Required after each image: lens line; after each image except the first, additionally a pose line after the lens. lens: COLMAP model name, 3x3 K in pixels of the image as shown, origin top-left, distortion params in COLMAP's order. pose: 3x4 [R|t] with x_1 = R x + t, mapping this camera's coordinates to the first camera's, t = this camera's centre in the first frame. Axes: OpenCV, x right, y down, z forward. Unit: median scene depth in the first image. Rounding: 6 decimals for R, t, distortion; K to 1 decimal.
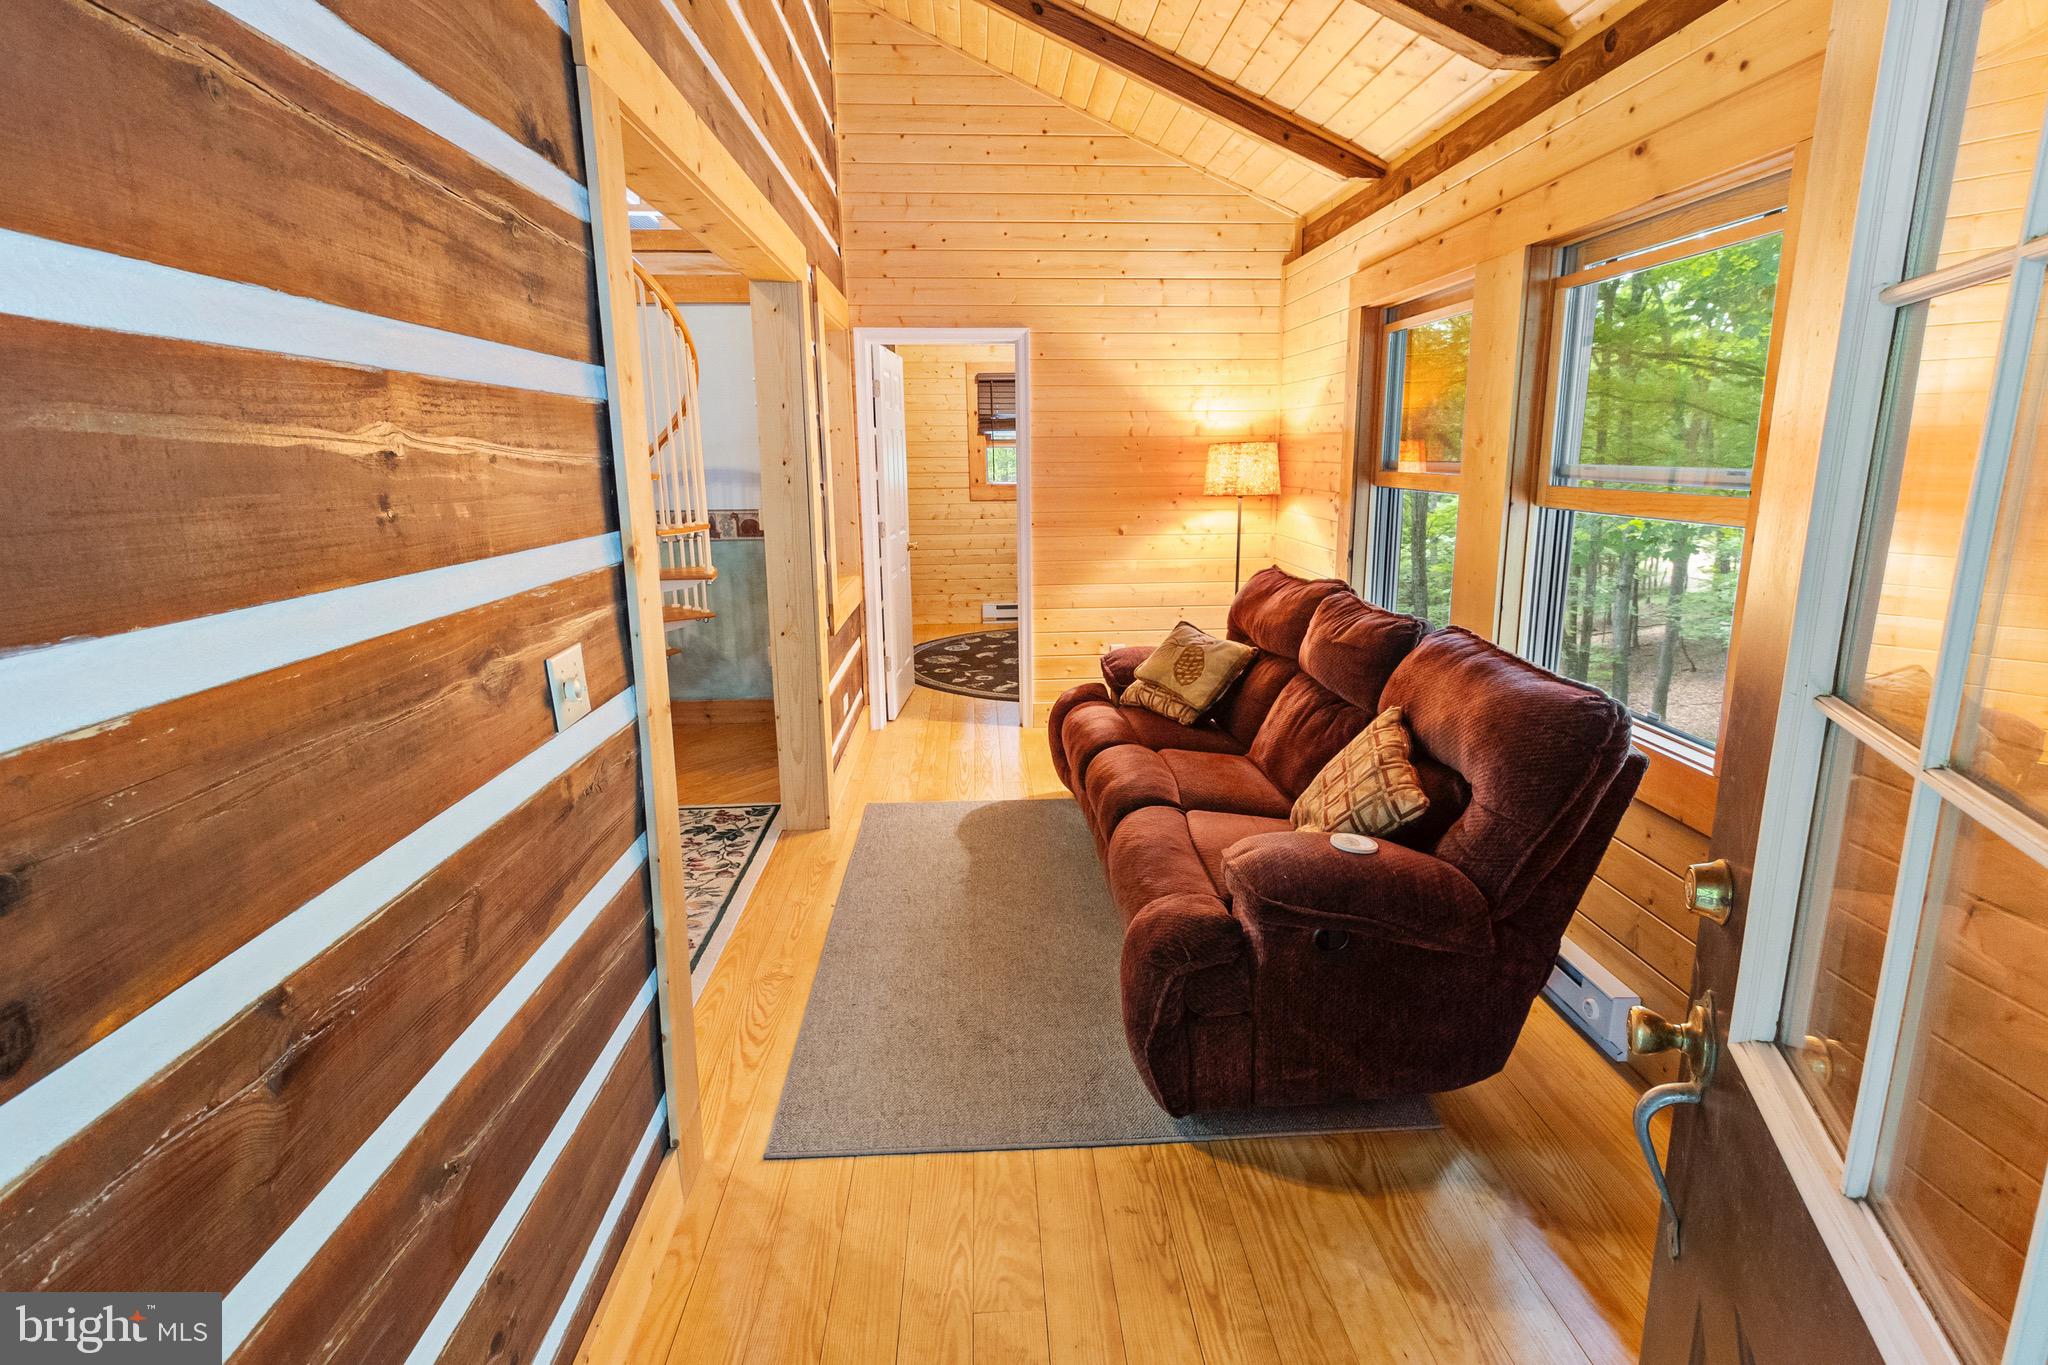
lens RADIAL K [[972.8, 0, 1059.1], [0, 972.8, 659.5], [0, 0, 1]] dist [0.005026, 0.000469]
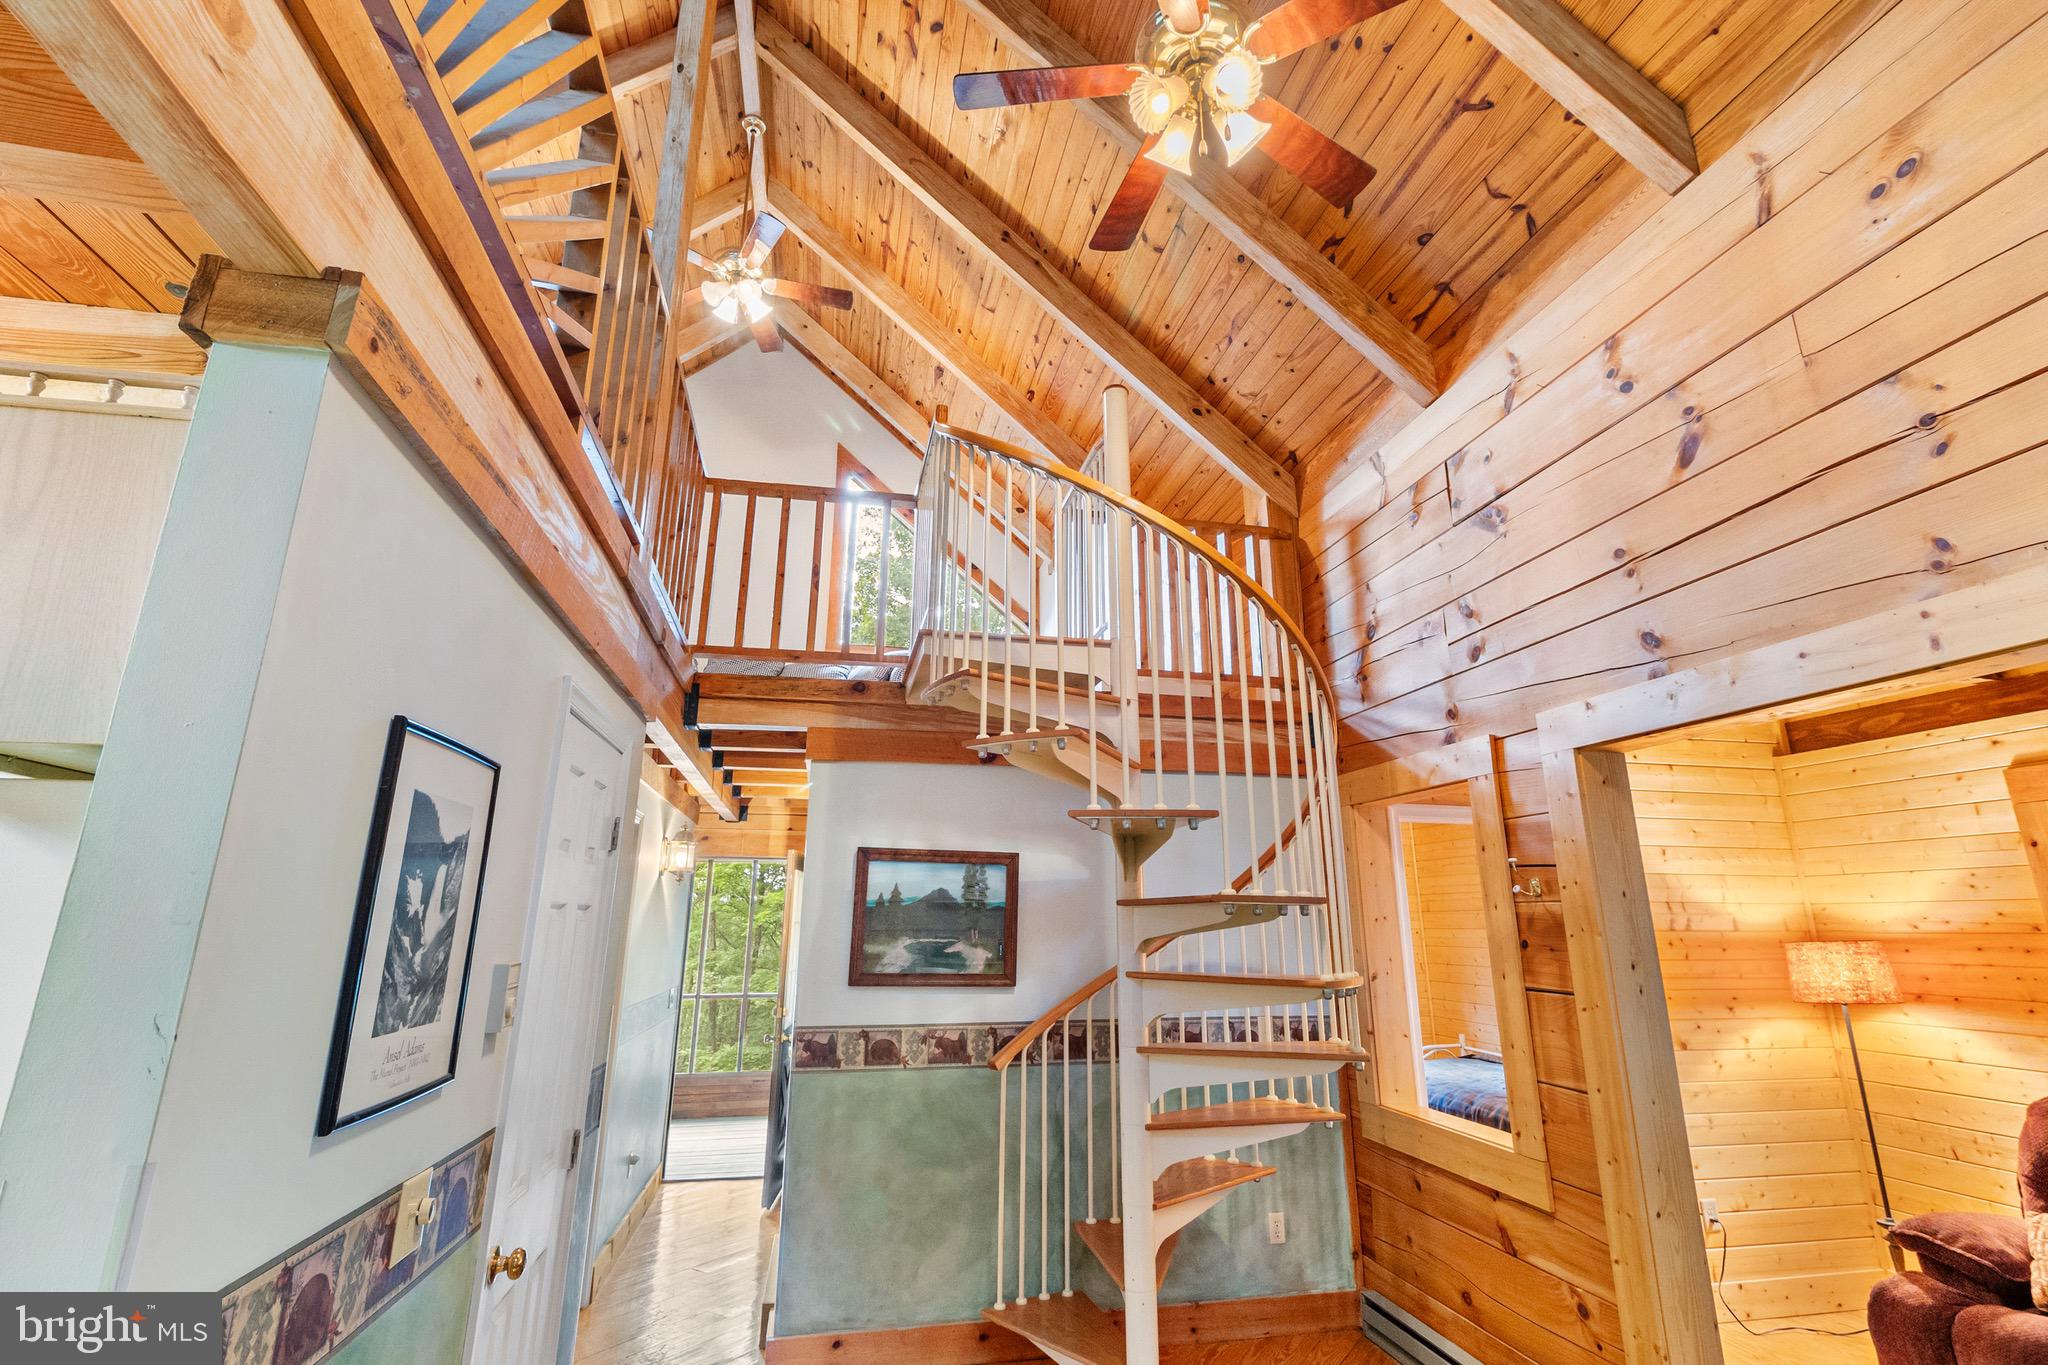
lens RADIAL K [[972.8, 0, 1040.0], [0, 972.8, 643.6], [0, 0, 1]] dist [0.005026, 0.000469]
pose [[0.989680, 0.051400, 0.133756, -0.632430], [0.019113, 0.877757, -0.478725, -0.044413], [-0.142012, 0.476341, 0.867716, 0.185740]]
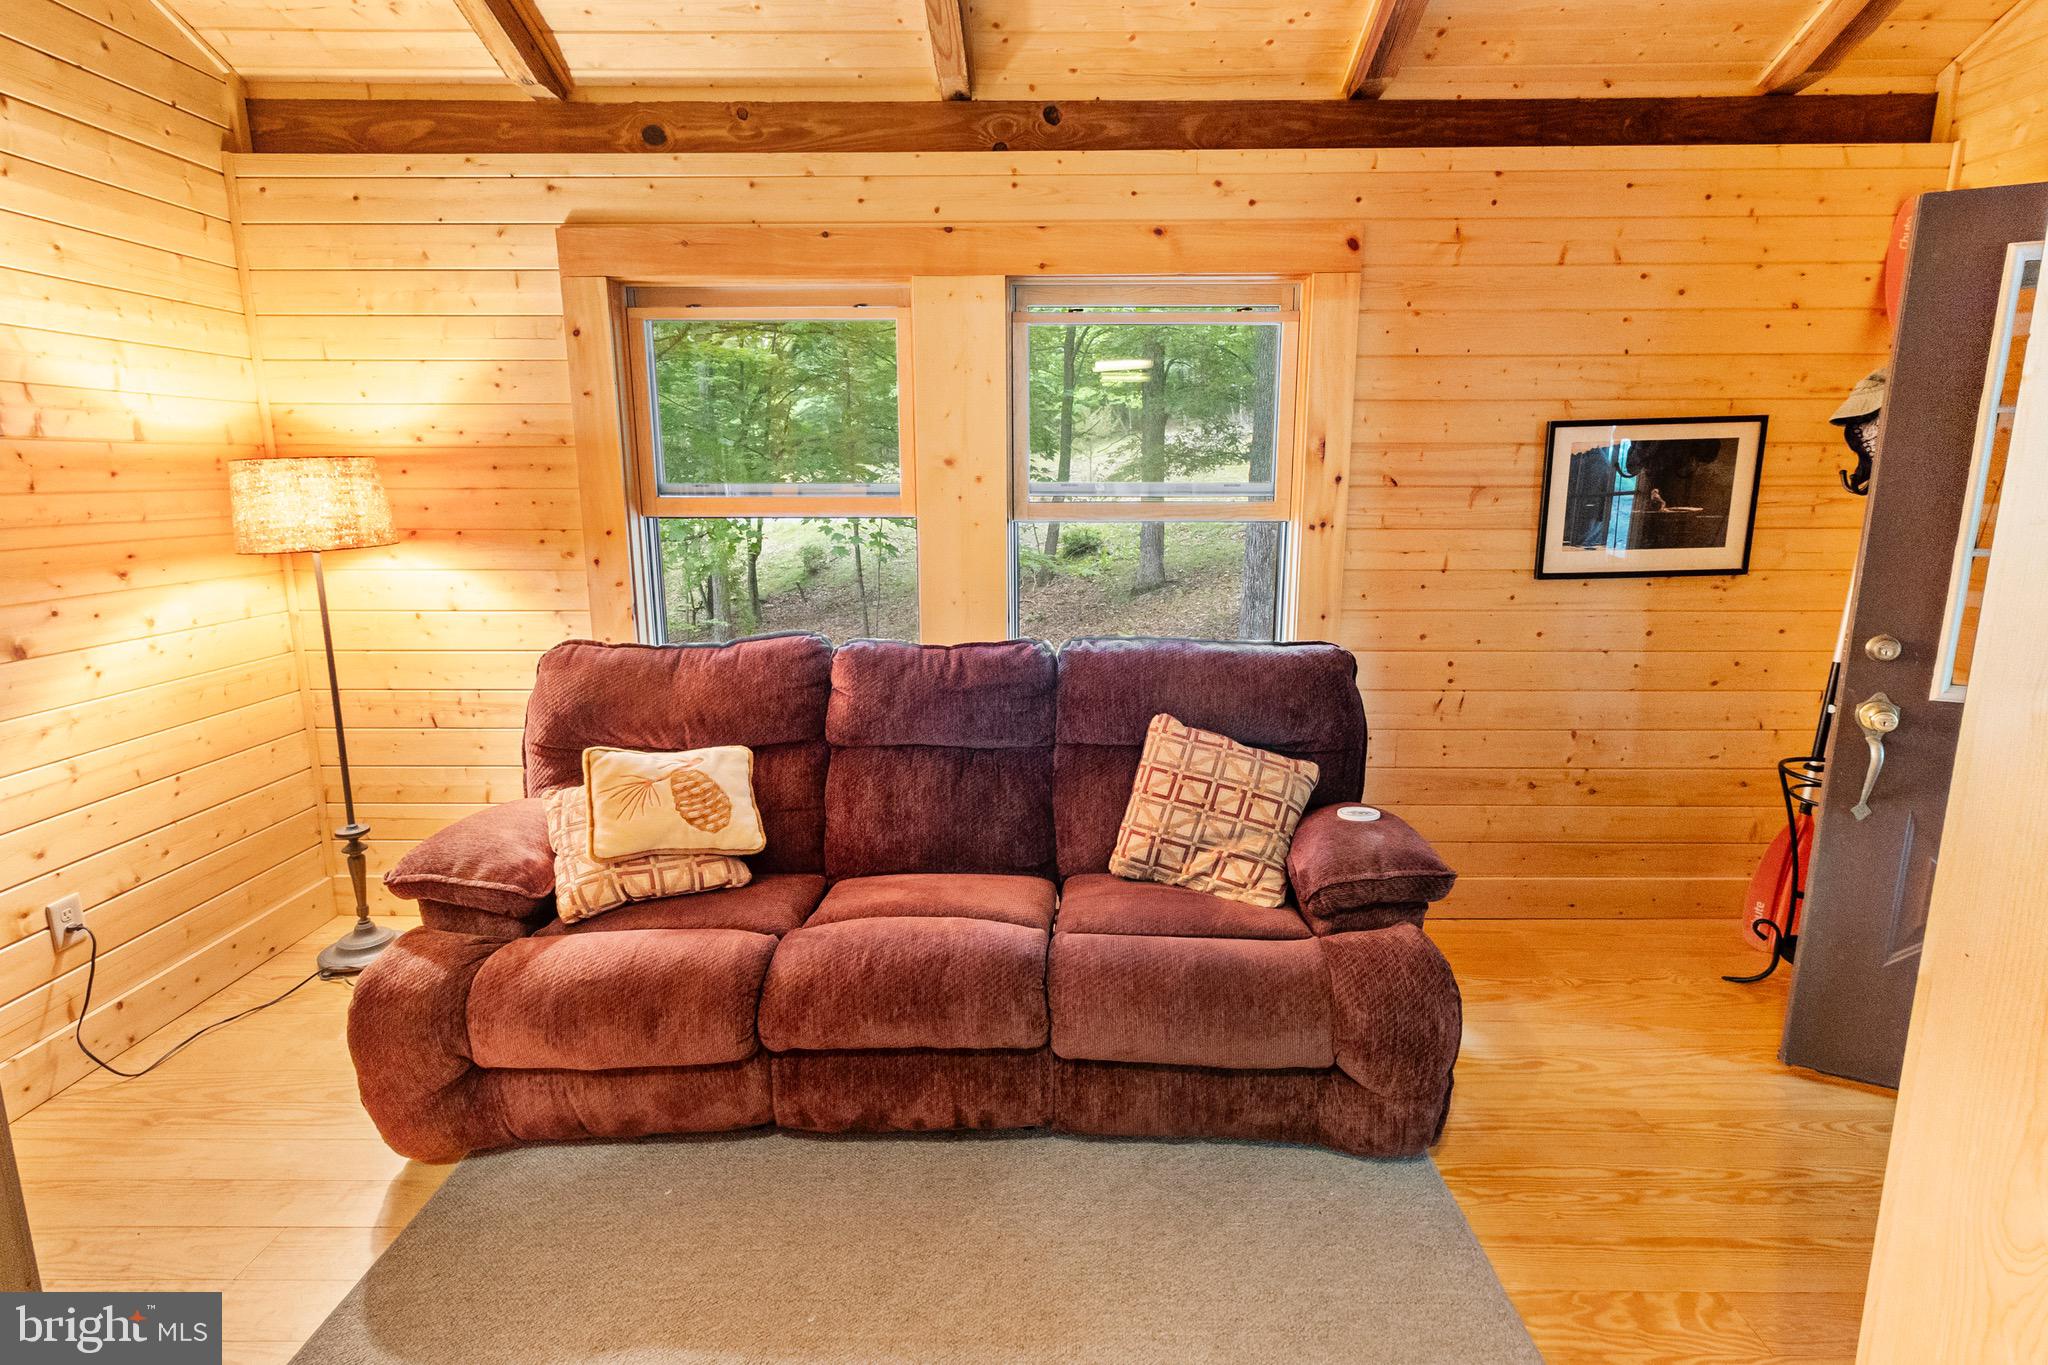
lens RADIAL K [[972.8, 0, 1036.0], [0, 972.8, 657.2], [0, 0, 1]] dist [0.005026, 0.000469]
pose [[0.085588, -0.178710, 0.980172, -0.340758], [0.212277, 0.964465, 0.157310, -0.103087], [-0.973454, 0.194604, 0.120483, 0.509092]]
